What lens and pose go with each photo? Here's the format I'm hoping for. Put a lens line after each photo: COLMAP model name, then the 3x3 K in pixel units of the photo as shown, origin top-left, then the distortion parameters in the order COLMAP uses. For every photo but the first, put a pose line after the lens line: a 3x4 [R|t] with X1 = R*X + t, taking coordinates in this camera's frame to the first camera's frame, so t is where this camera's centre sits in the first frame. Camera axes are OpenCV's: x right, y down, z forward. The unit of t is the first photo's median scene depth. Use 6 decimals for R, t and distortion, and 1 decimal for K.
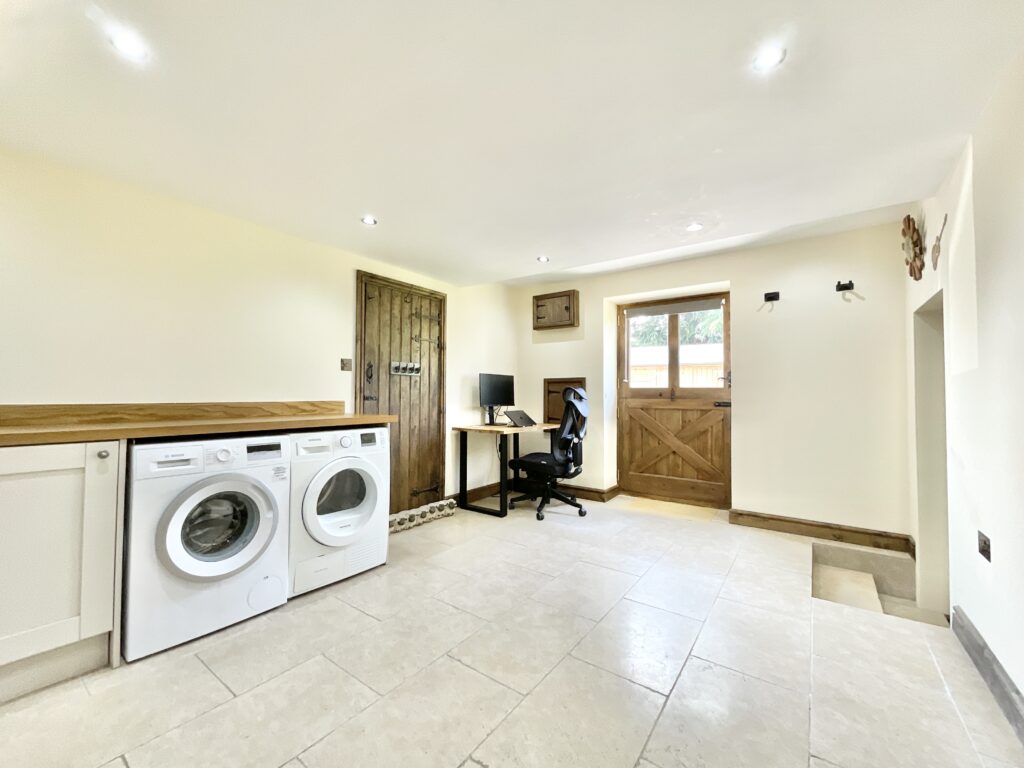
lens RADIAL K [[417.2, 0, 509.1], [0, 417.2, 384.1], [0, 0, 1]] dist [-0.001181, -0.000097]
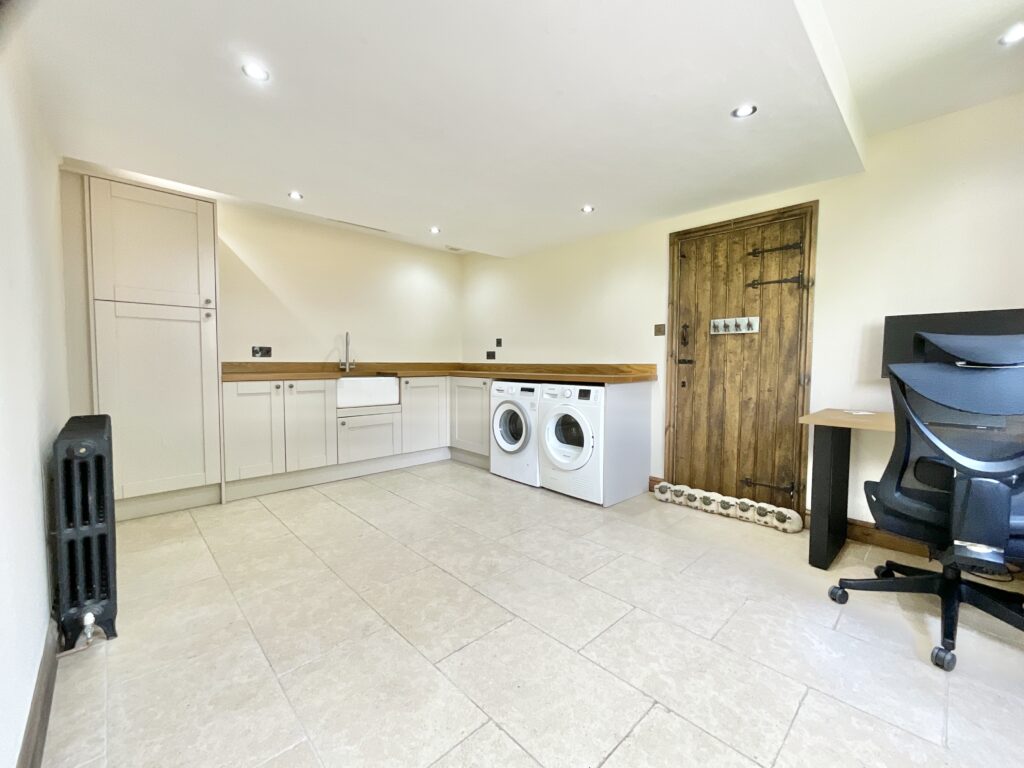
lens RADIAL K [[417.2, 0, 508.9], [0, 417.2, 384.2], [0, 0, 1]] dist [-0.001181, -0.000097]
pose [[-0.171935, 0.050378, -0.983819, 0.731375], [0.023659, 0.998615, 0.047001, 0.032688], [0.984824, -0.015196, -0.172889, 0.813239]]
